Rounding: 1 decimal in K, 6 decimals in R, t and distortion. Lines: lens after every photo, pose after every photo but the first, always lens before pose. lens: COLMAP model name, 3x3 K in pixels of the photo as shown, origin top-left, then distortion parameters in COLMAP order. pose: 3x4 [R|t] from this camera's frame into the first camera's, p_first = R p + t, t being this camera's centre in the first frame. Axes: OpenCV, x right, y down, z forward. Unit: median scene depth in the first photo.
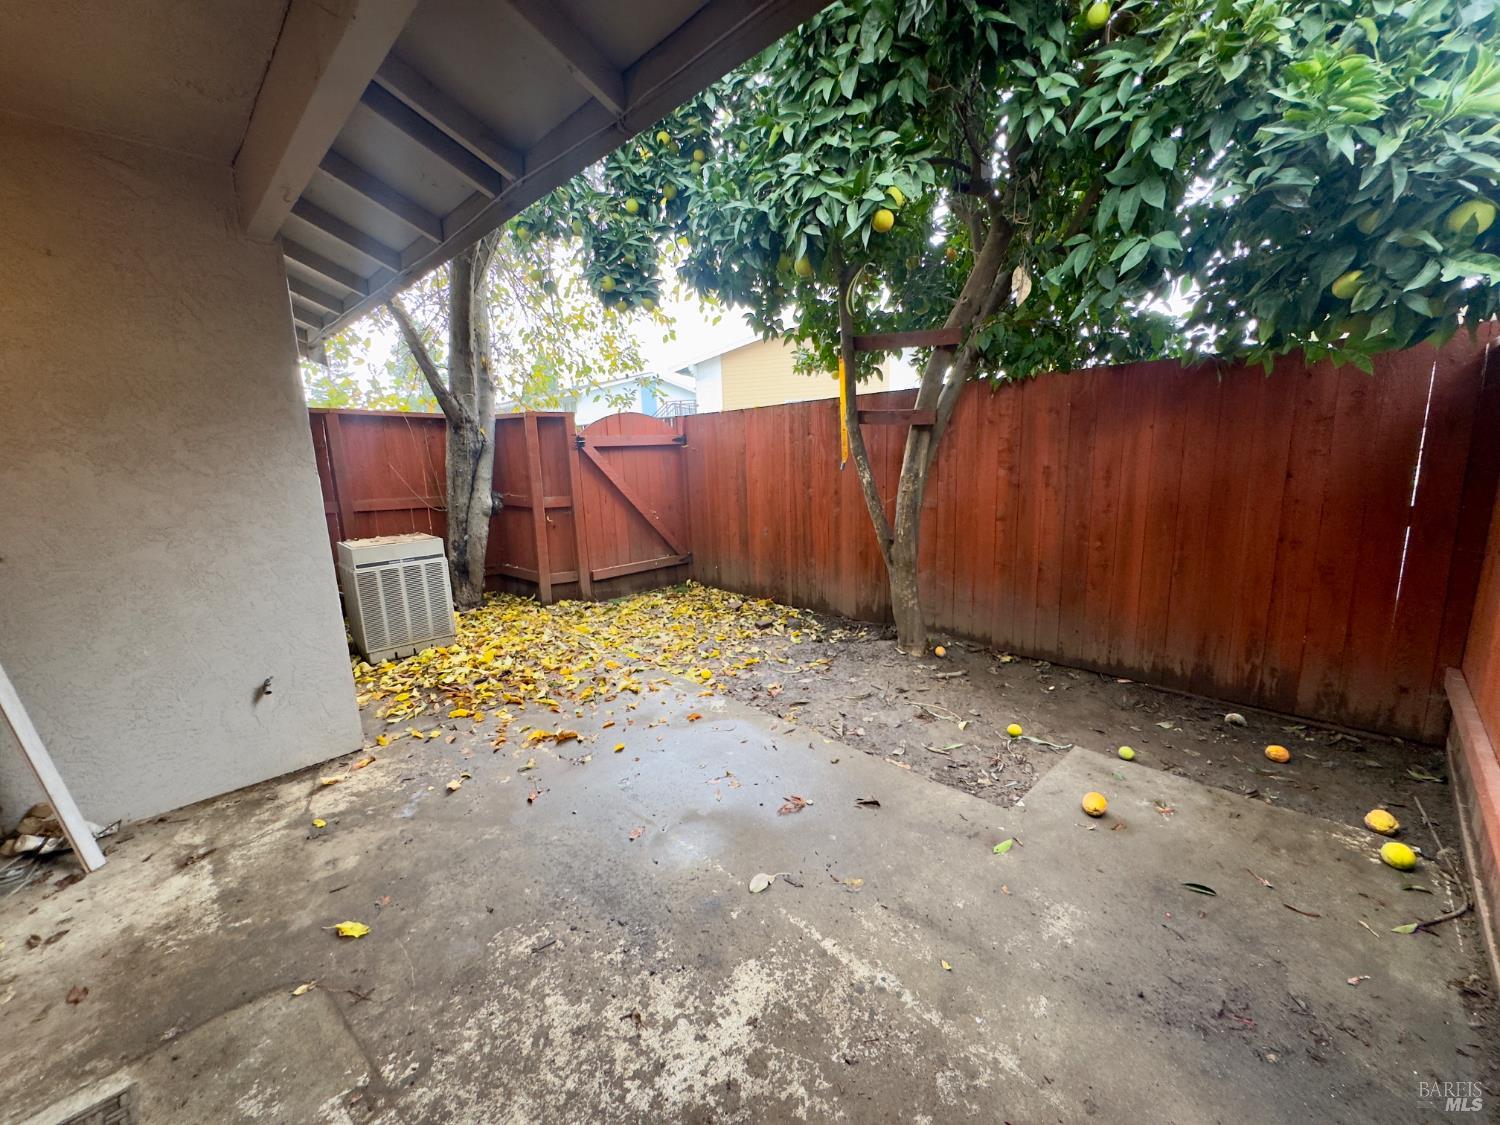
lens RADIAL K [[596.6, 0, 750.2], [0, 596.6, 562.0], [0, 0, 1]] dist [-0.003919, 0.000614]
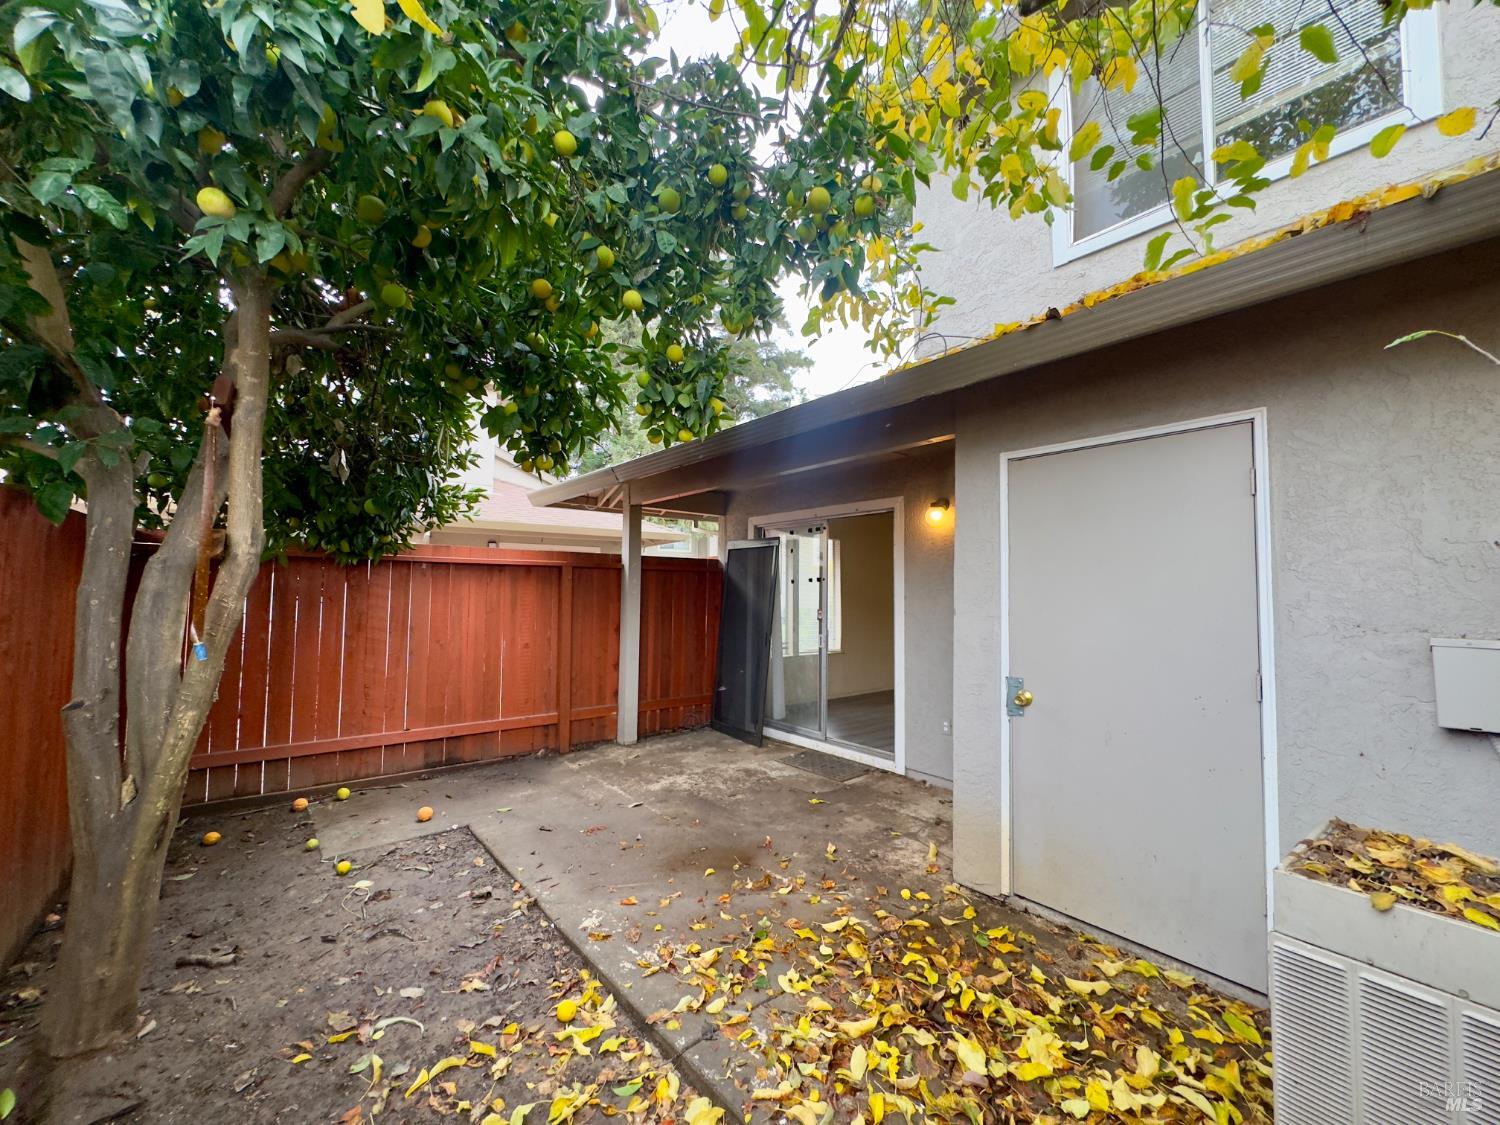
lens RADIAL K [[596.6, 0, 750.2], [0, 596.6, 562.0], [0, 0, 1]] dist [-0.003919, 0.000614]
pose [[-0.995026, 0.026020, 0.096159, -0.363380], [0.038369, 0.990915, 0.128903, -0.338685], [-0.091932, 0.131951, -0.986984, 1.753644]]
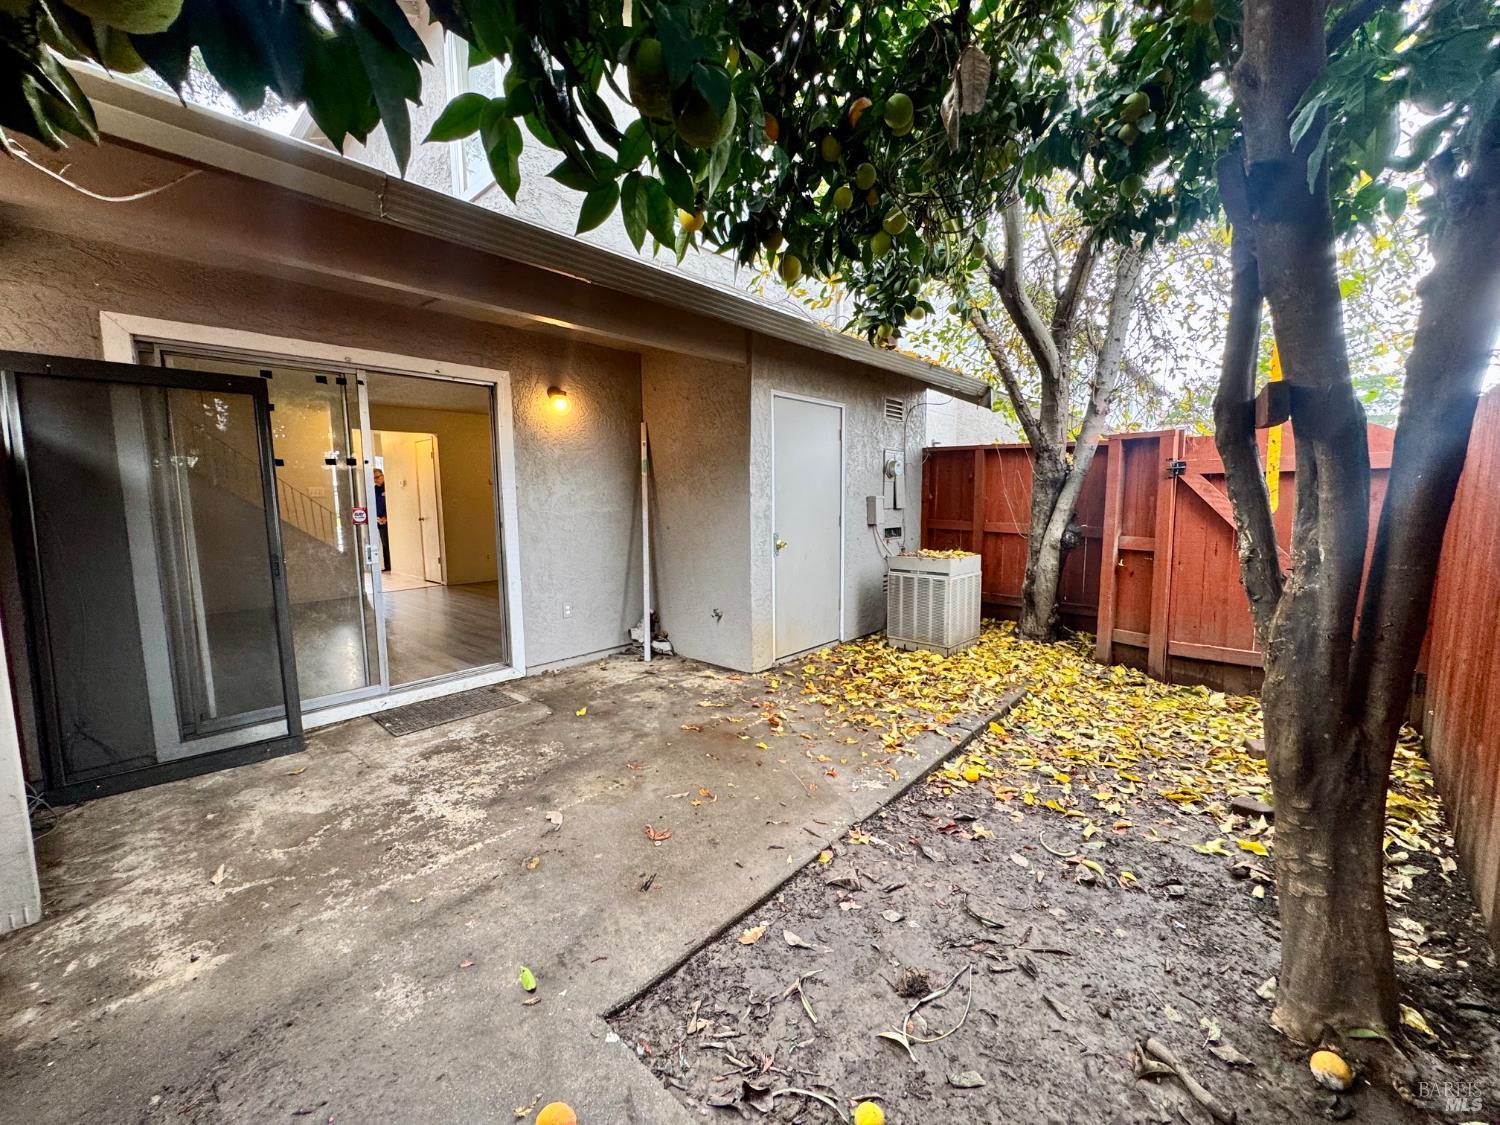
lens RADIAL K [[596.6, 0, 750.2], [0, 596.6, 562.0], [0, 0, 1]] dist [-0.003919, 0.000614]
pose [[0.043058, 0.139333, -0.989309, 0.752572], [-0.173613, 0.976205, 0.129931, -0.153040], [0.983872, 0.166162, 0.066223, 0.745726]]
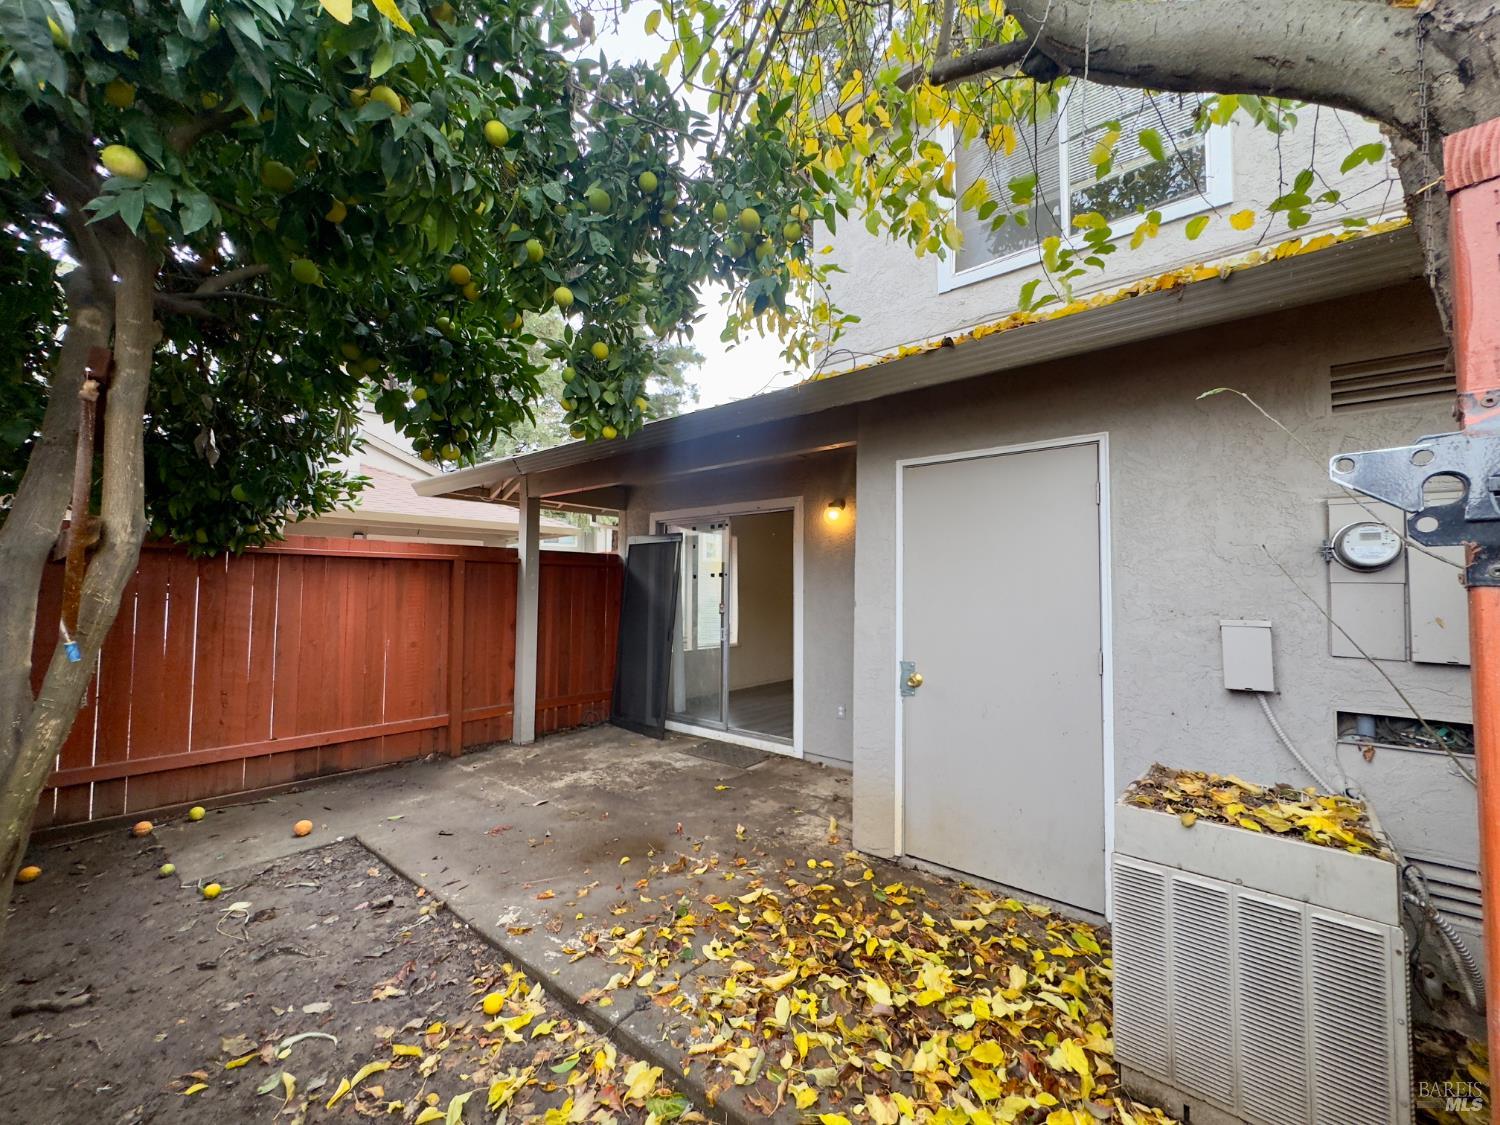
lens RADIAL K [[598.6, 0, 750.0], [0, 598.6, 562.5], [0, 0, 1]] dist [-0.004284, 0.000489]
pose [[-0.995598, 0.019921, -0.091580, -0.317562], [0.006862, 0.990020, 0.140762, -0.344412], [0.093470, 0.139514, -0.985799, 1.797615]]
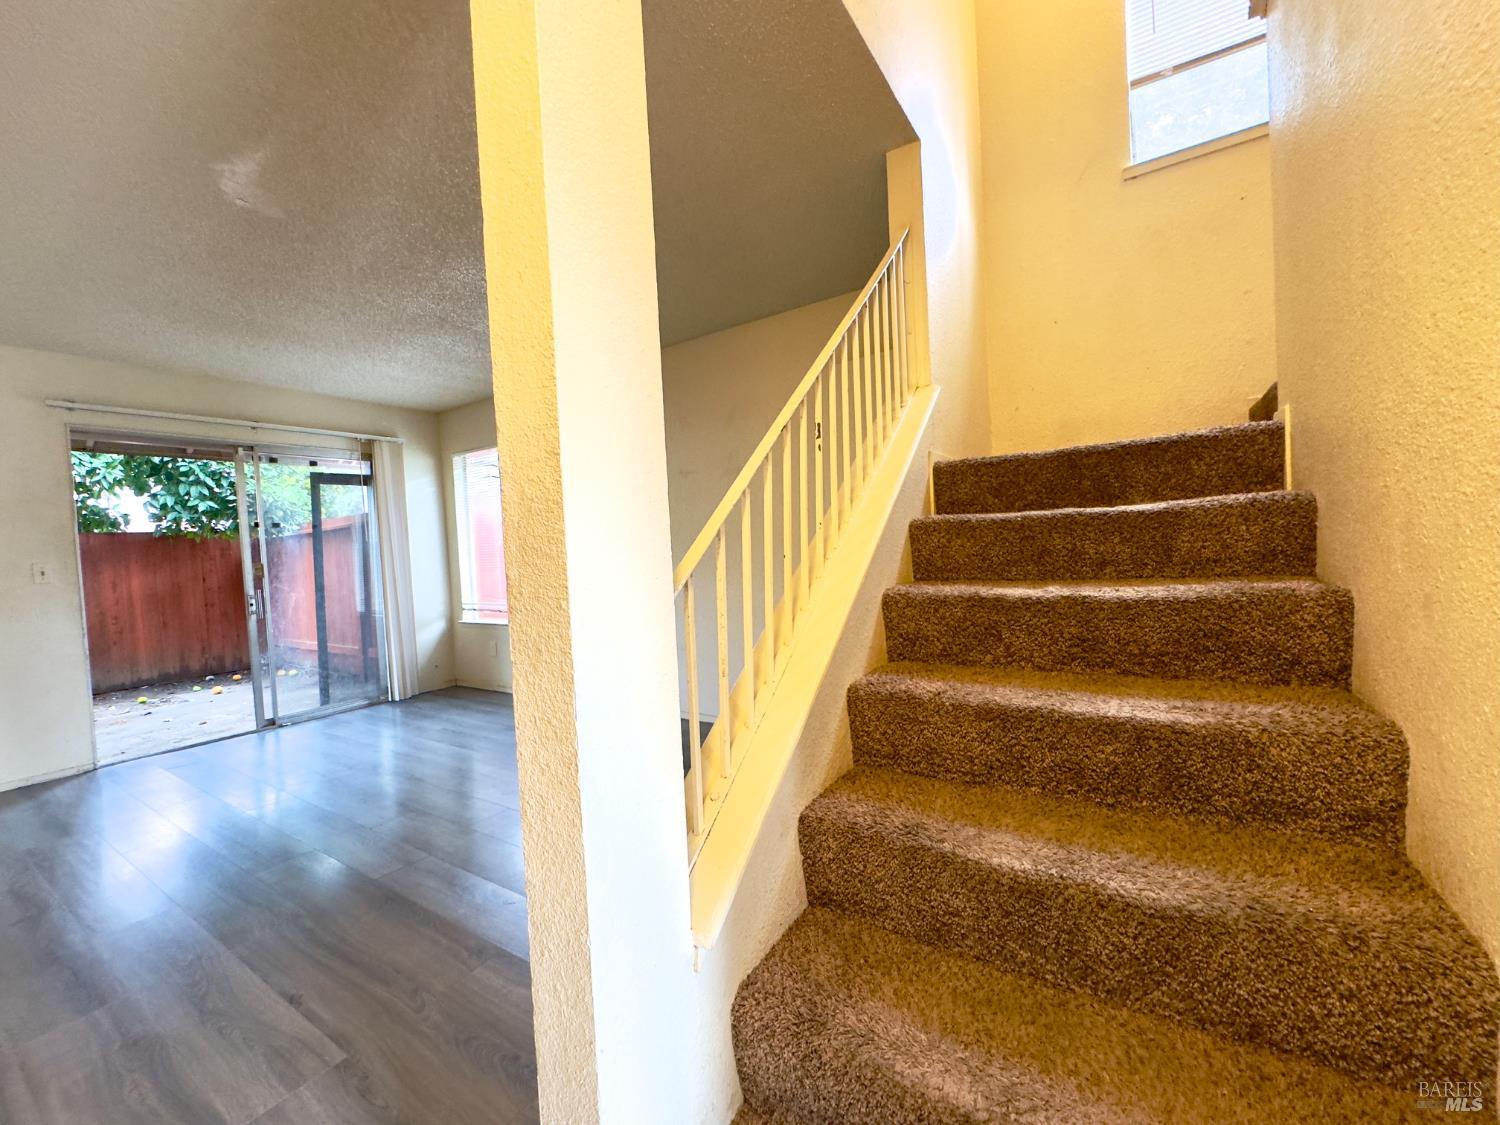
lens RADIAL K [[598.6, 0, 750.0], [0, 598.6, 562.5], [0, 0, 1]] dist [-0.004284, 0.000489]
pose [[-0.200307, 0.014314, 0.979629, -1.888512], [0.240263, 0.970078, 0.034952, 0.232408], [-0.949816, 0.242370, -0.197753, -0.680532]]
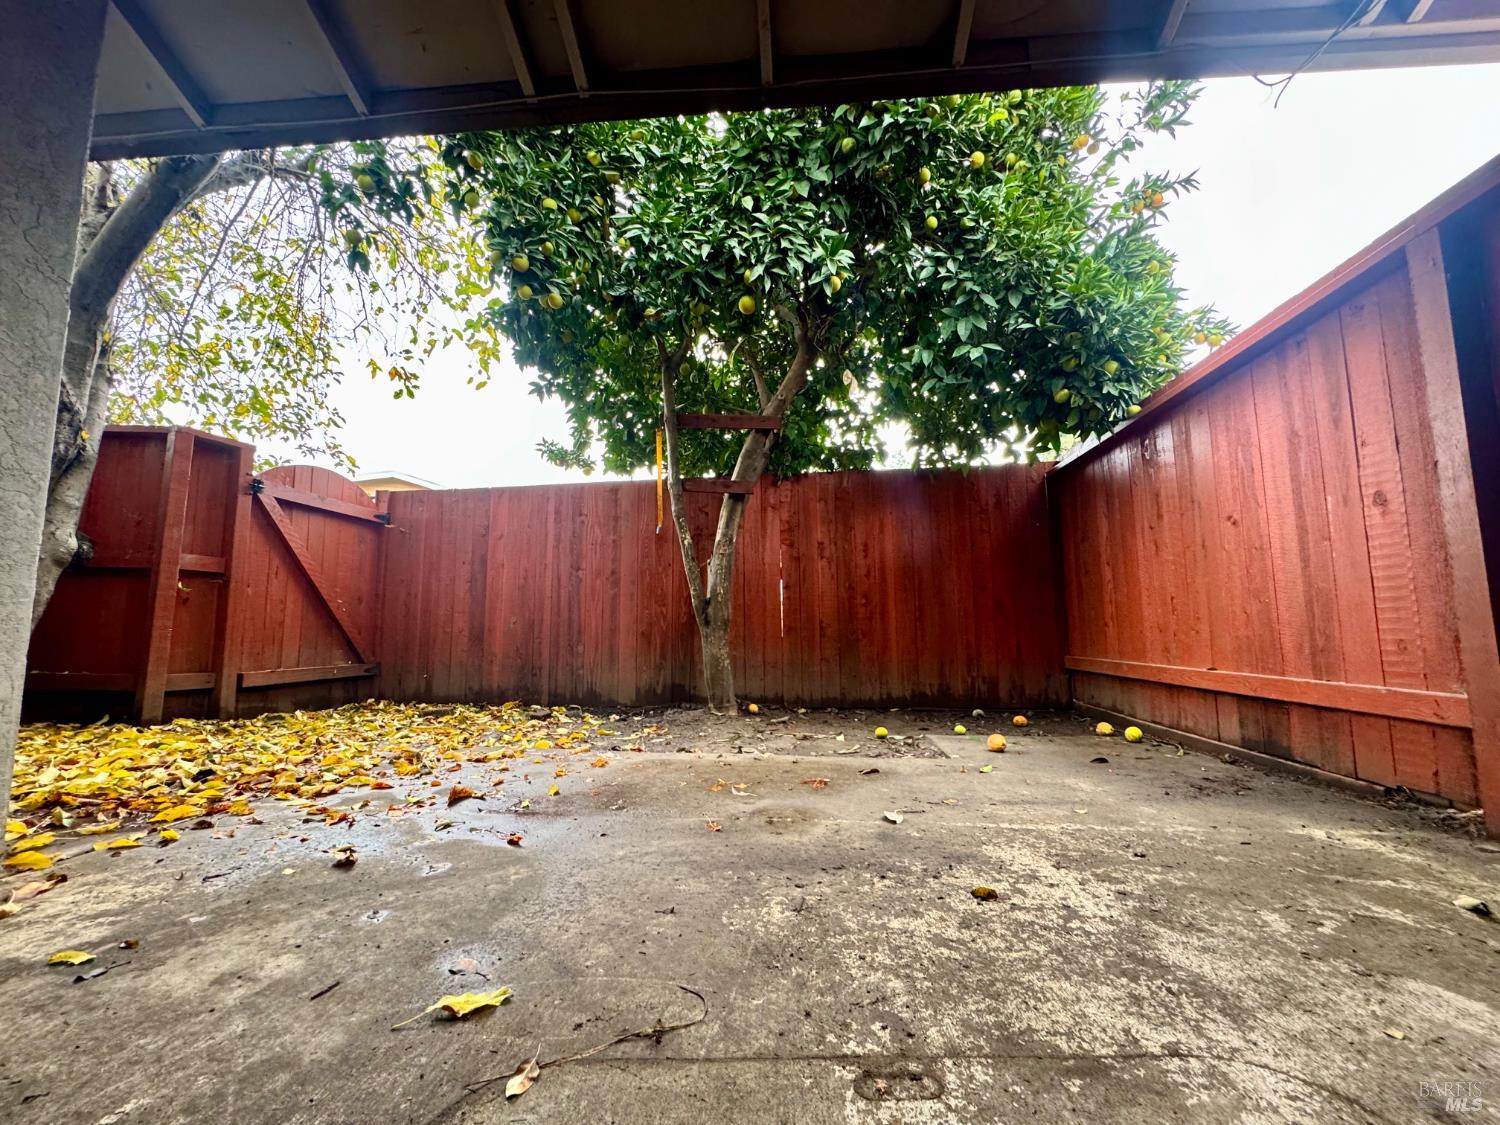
lens RADIAL K [[596.6, 0, 750.2], [0, 596.6, 562.0], [0, 0, 1]] dist [-0.003919, 0.000614]
pose [[0.769194, 0.100424, 0.631074, -0.459008], [0.099382, 0.956757, -0.273385, 0.235592], [-0.631239, 0.273003, 0.725952, 0.222746]]
